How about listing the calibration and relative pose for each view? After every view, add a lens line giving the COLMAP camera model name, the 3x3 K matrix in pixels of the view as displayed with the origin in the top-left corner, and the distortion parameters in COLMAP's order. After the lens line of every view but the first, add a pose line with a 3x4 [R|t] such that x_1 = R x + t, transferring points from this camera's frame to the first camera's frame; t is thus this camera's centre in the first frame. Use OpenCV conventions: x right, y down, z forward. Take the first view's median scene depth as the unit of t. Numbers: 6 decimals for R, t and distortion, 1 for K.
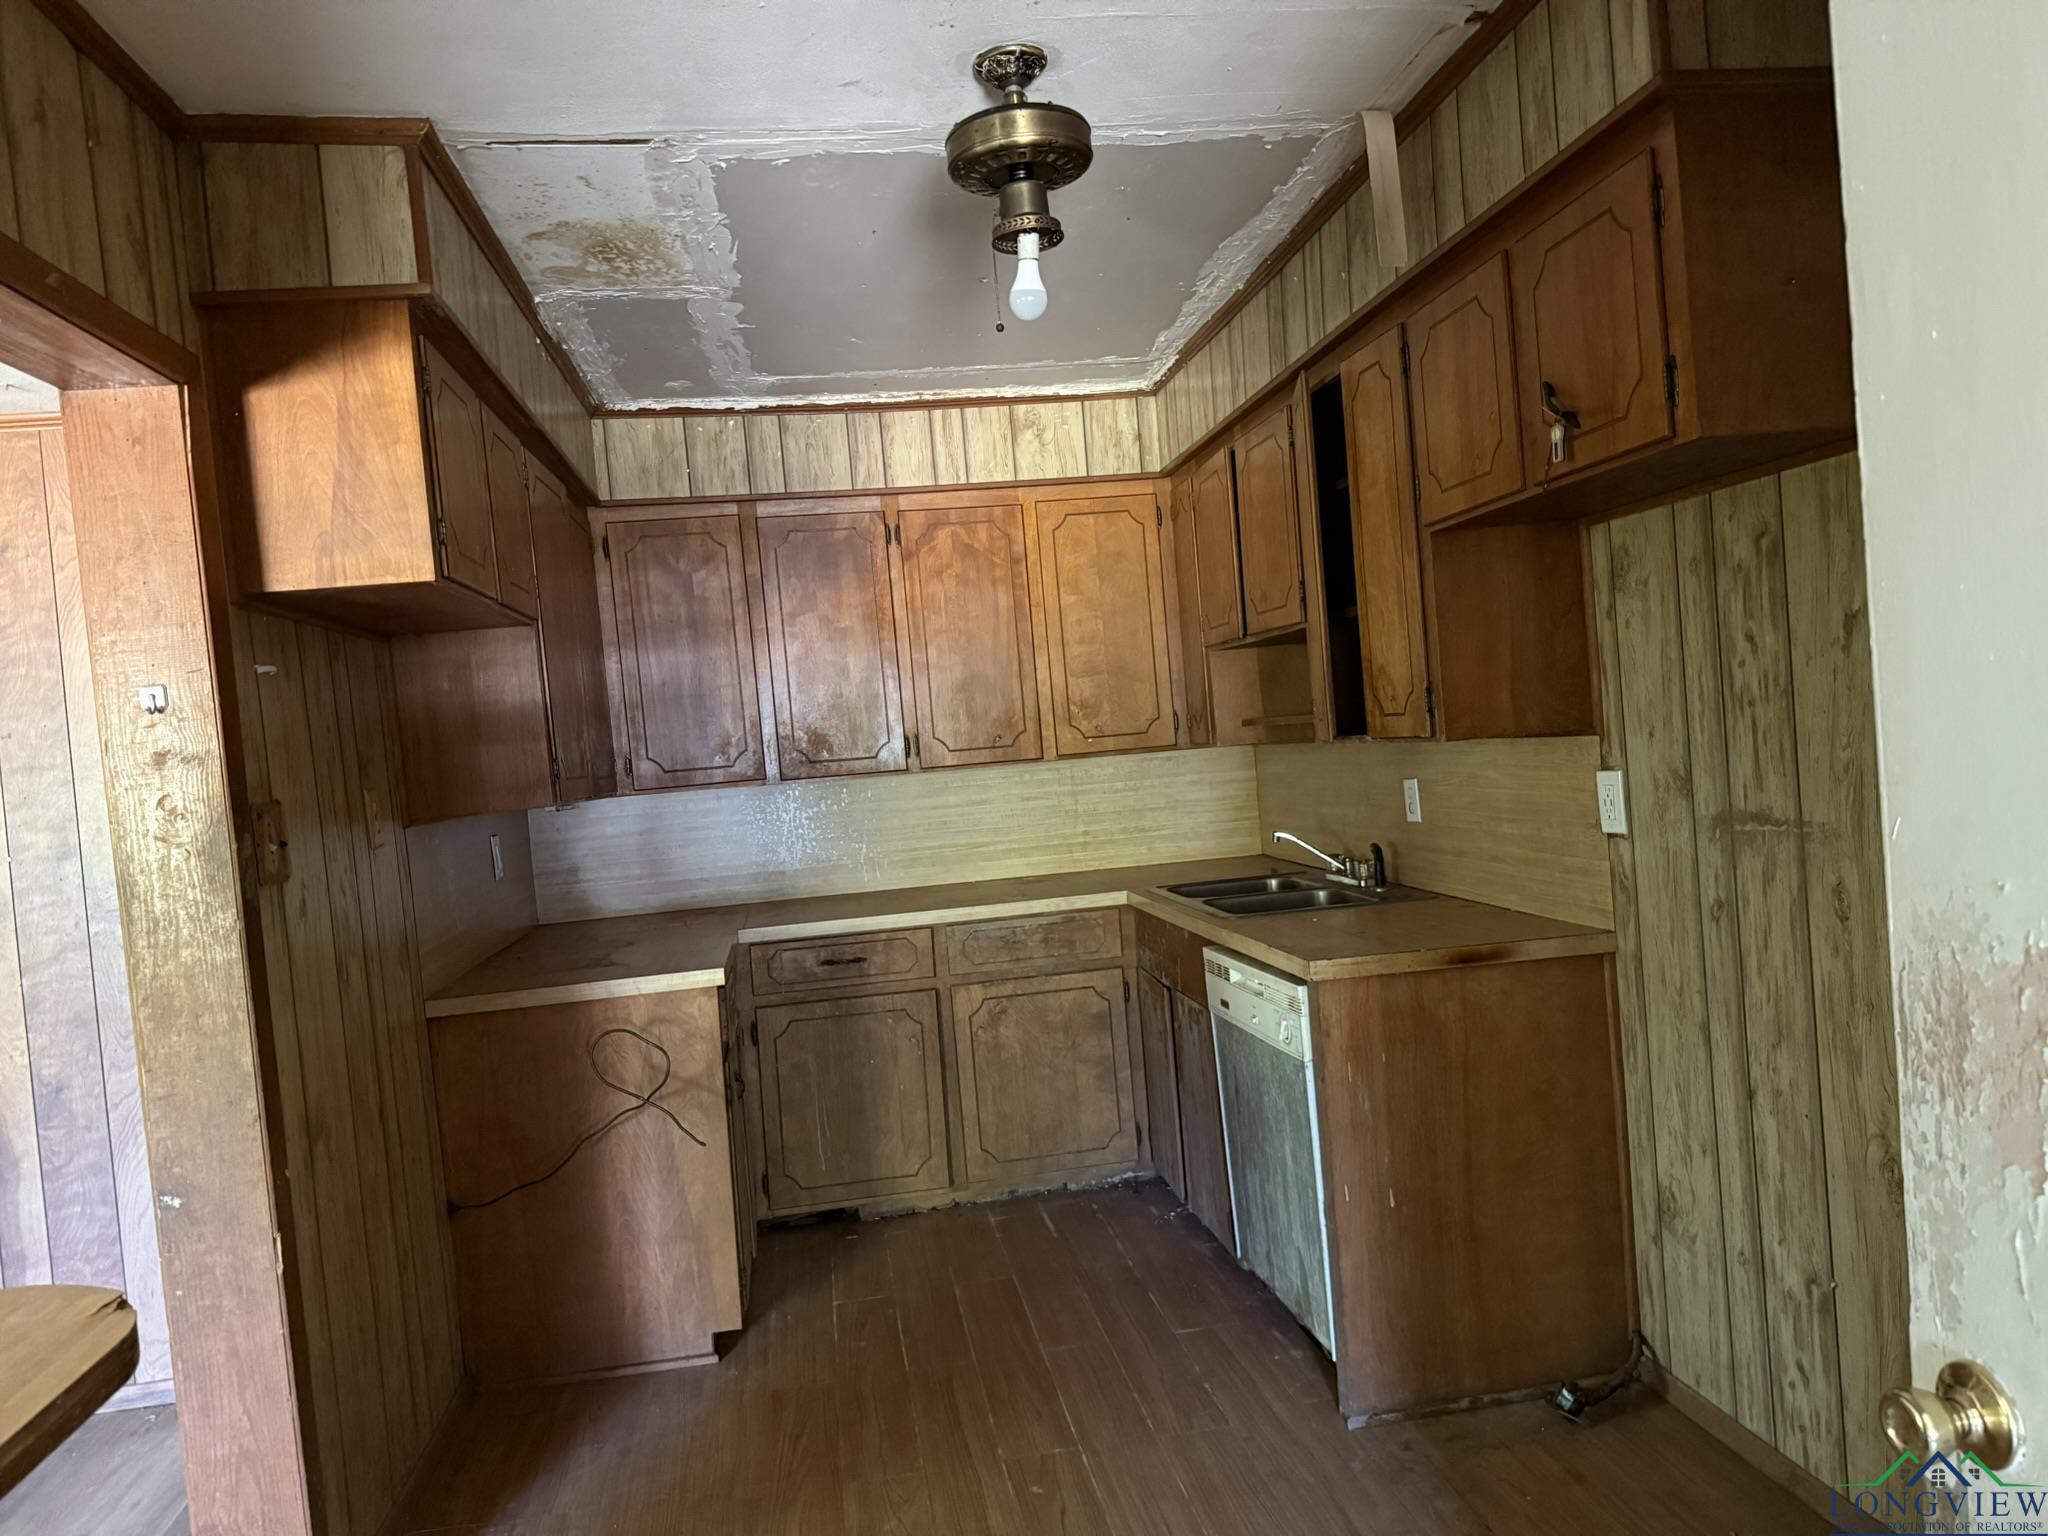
lens RADIAL K [[1429.6, 0, 1017.5], [0, 1429.6, 782.0], [0, 0, 1]] dist [0.074984, -0.098427]
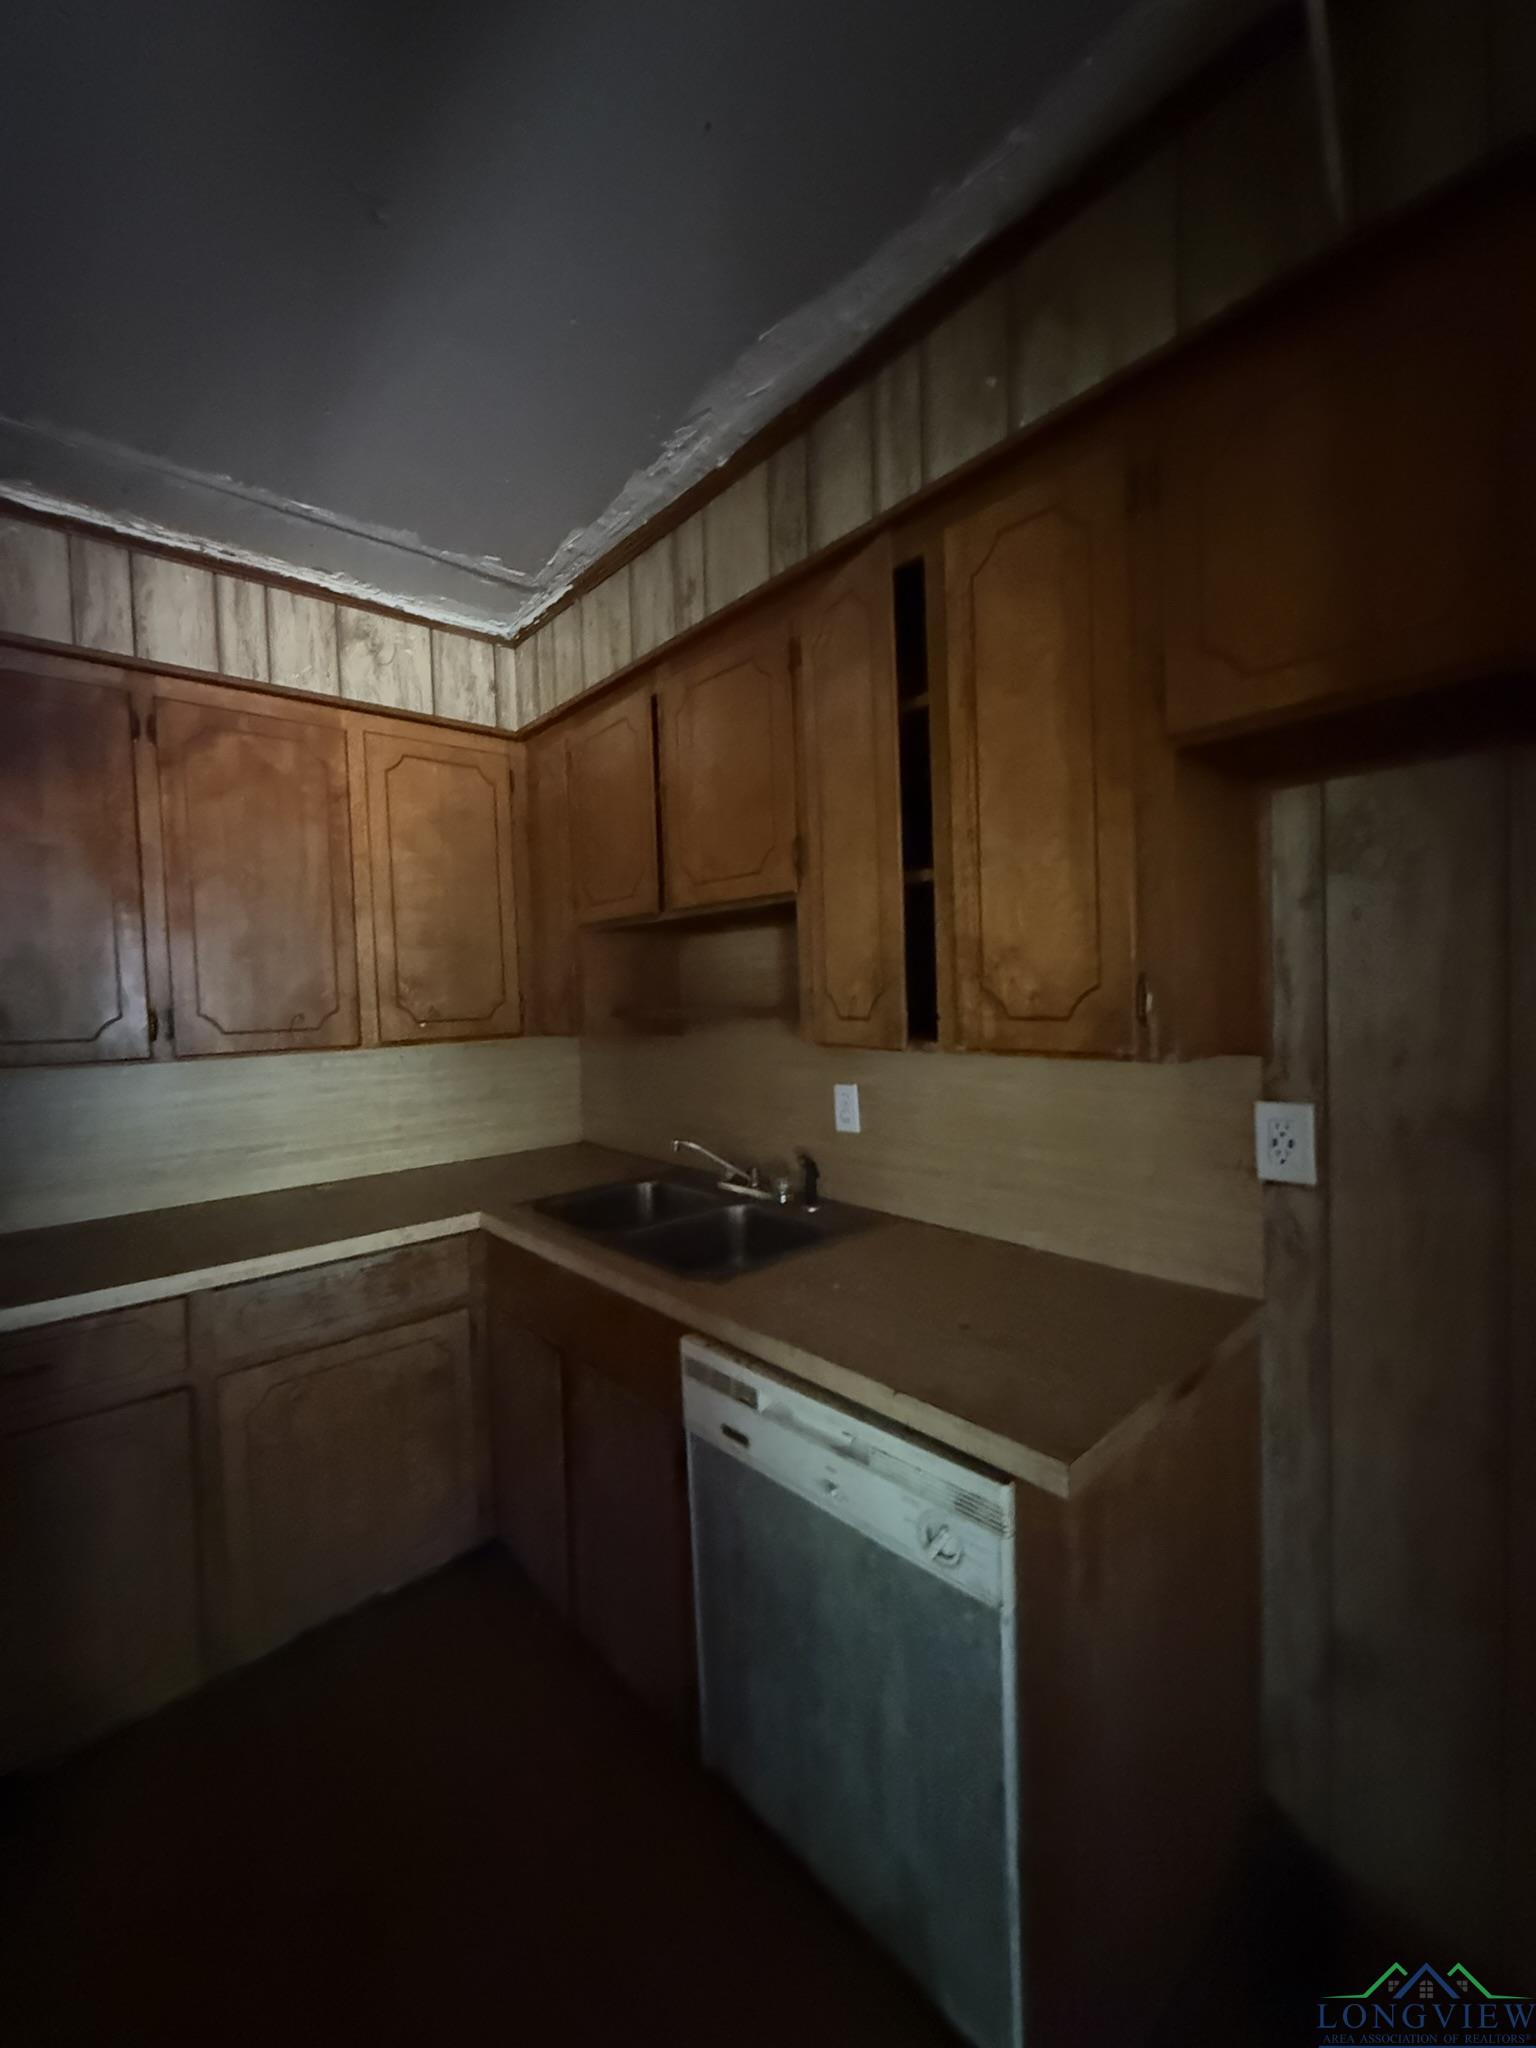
lens RADIAL K [[817.7, 0, 778.1], [0, 817.7, 1016.8], [0, 0, 1]] dist [-0.007544, -0.000011]
pose [[0.831767, 0.040002, 0.553682, -0.052128], [-0.021184, 0.998961, -0.040349, -0.023477], [-0.554721, 0.021832, 0.831750, 0.602337]]
